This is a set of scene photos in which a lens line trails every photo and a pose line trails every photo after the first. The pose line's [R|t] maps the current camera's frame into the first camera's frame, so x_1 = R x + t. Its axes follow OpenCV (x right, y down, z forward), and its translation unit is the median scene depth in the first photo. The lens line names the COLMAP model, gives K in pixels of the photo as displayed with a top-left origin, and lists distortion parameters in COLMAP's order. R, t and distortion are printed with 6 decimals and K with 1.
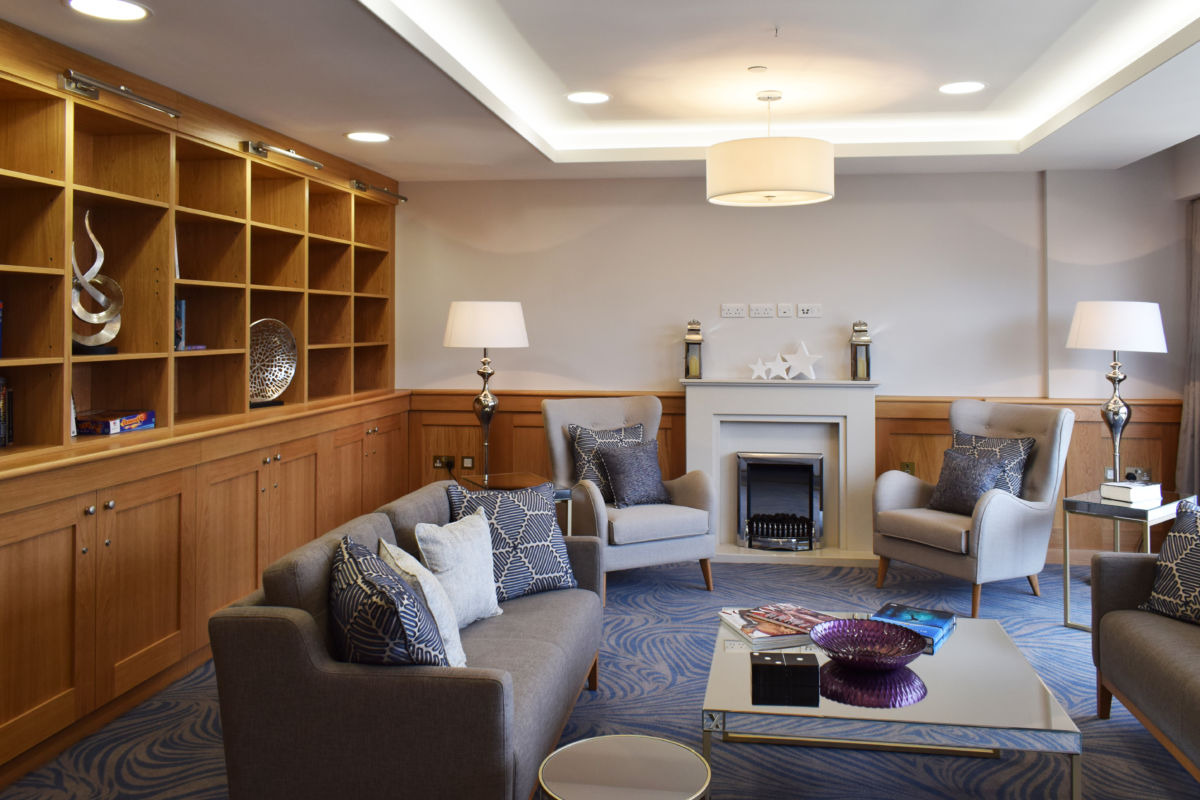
lens RADIAL K [[933.9, 0, 631.1], [0, 933.9, 314.8], [0, 0, 1]] dist [0.000878, 0.001206]
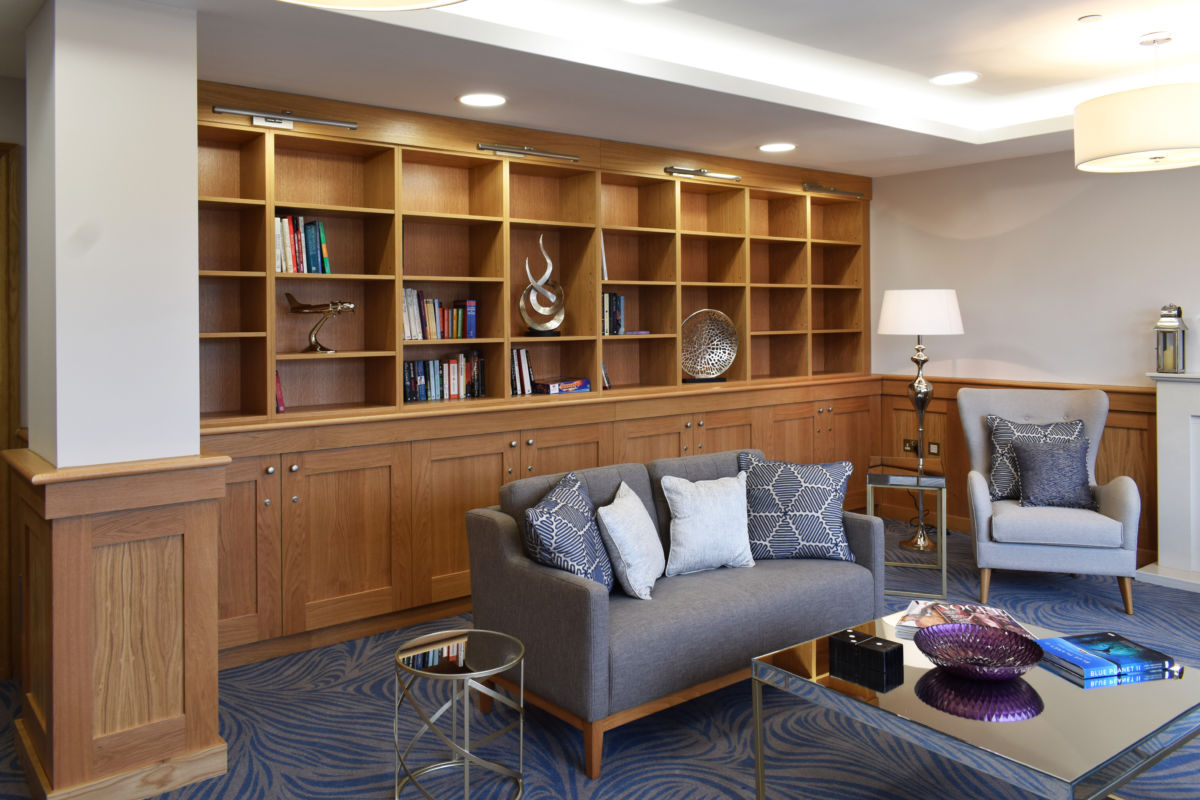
lens RADIAL K [[933.9, 0, 631.1], [0, 933.9, 314.8], [0, 0, 1]] dist [0.000878, 0.001206]
pose [[0.726736, -0.008797, -0.686861, 0.385494], [0.016472, 0.999854, 0.004624, 0.004125], [0.686720, -0.014674, 0.726774, 0.054959]]
